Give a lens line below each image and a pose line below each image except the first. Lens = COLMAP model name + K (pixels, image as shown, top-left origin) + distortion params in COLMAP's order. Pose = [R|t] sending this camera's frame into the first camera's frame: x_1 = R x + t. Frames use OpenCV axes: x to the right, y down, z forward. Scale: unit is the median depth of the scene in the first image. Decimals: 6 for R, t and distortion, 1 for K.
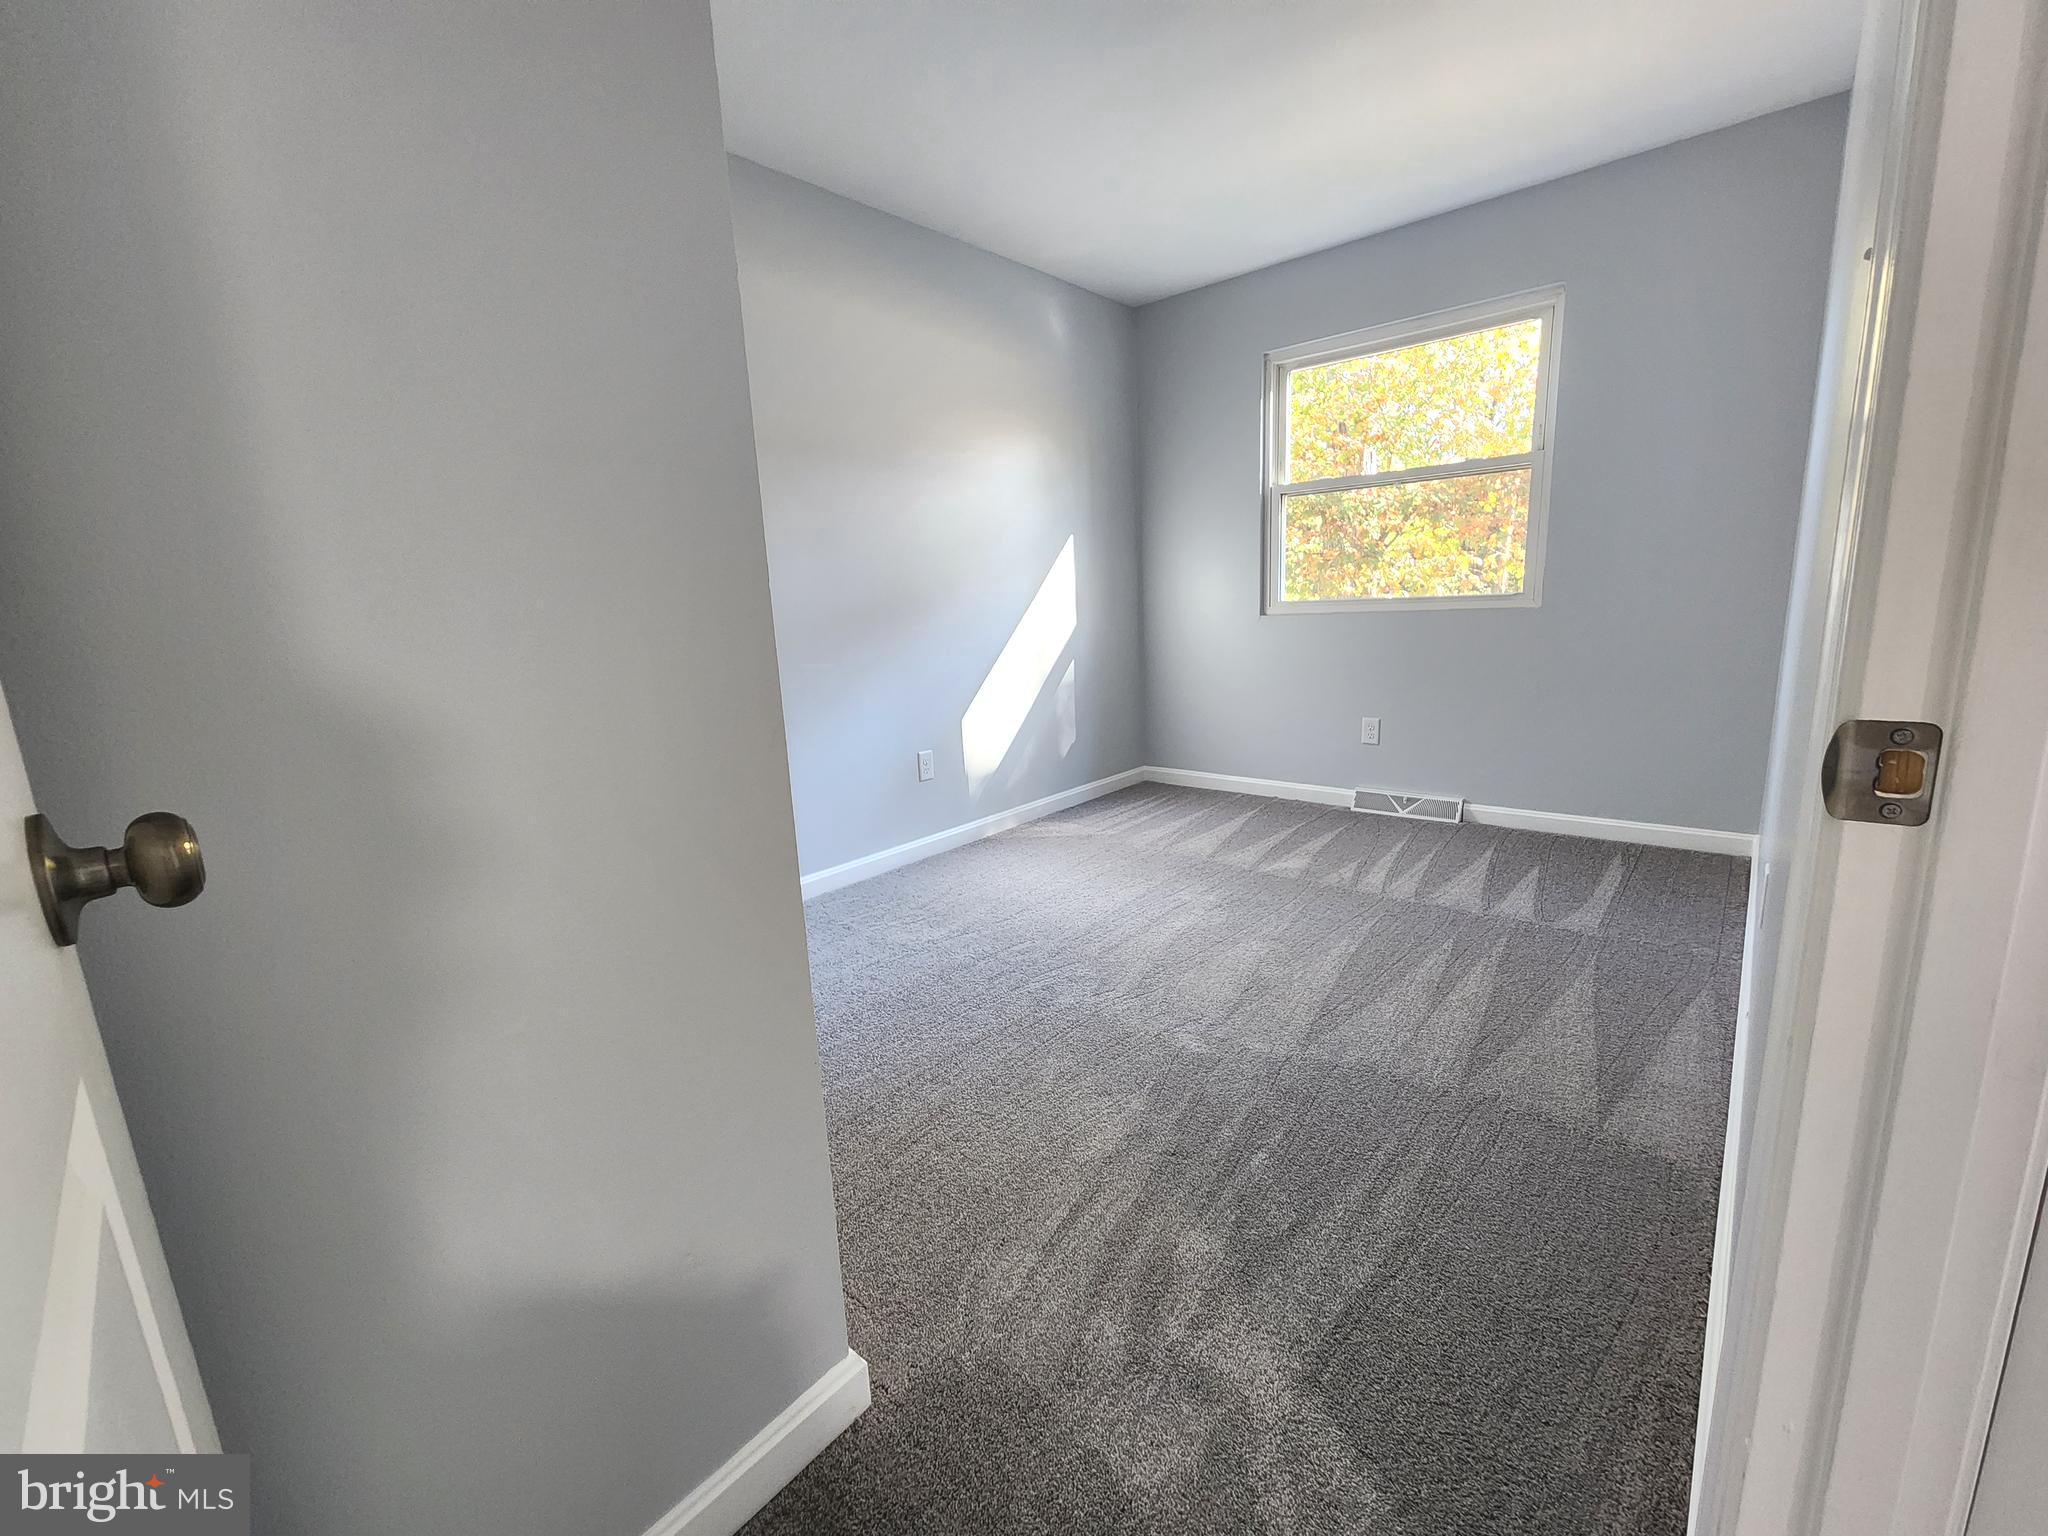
lens RADIAL K [[839.7, 0, 1025.5], [0, 839.7, 764.3], [0, 0, 1]] dist [0.000329, -0.000838]
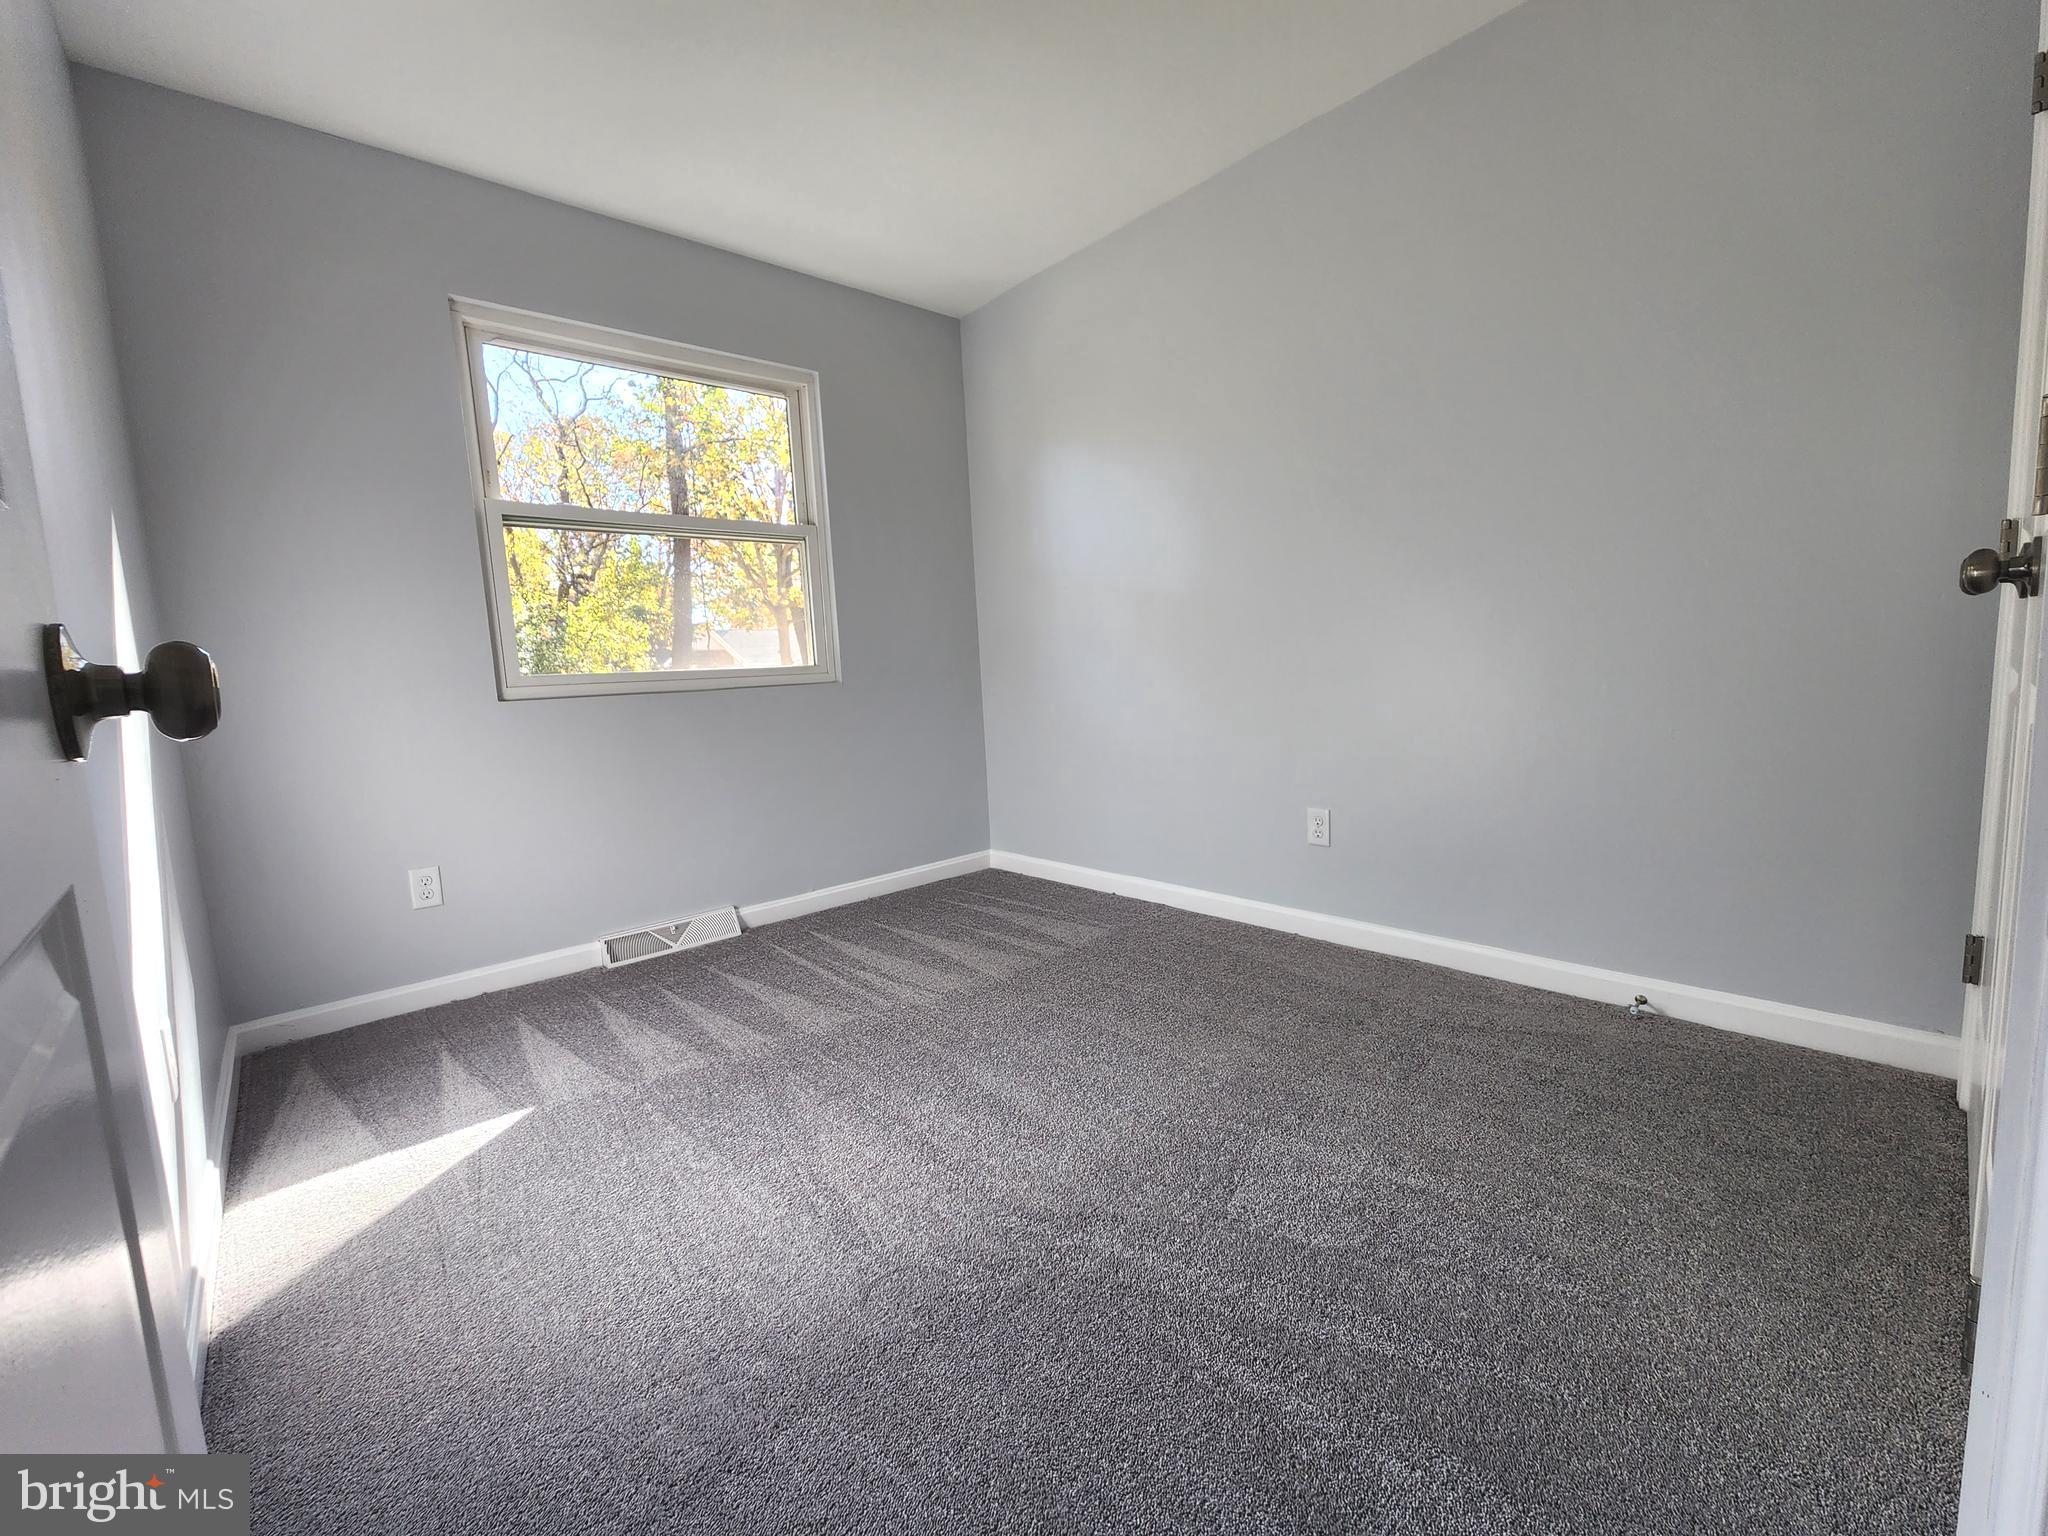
lens RADIAL K [[839.7, 0, 1025.5], [0, 839.7, 764.3], [0, 0, 1]] dist [0.000329, -0.000838]
pose [[0.164536, -0.080235, 0.983102, -0.309078], [0.245498, 0.968653, 0.037969, -0.067633], [-0.955332, 0.235103, 0.179076, 0.587358]]
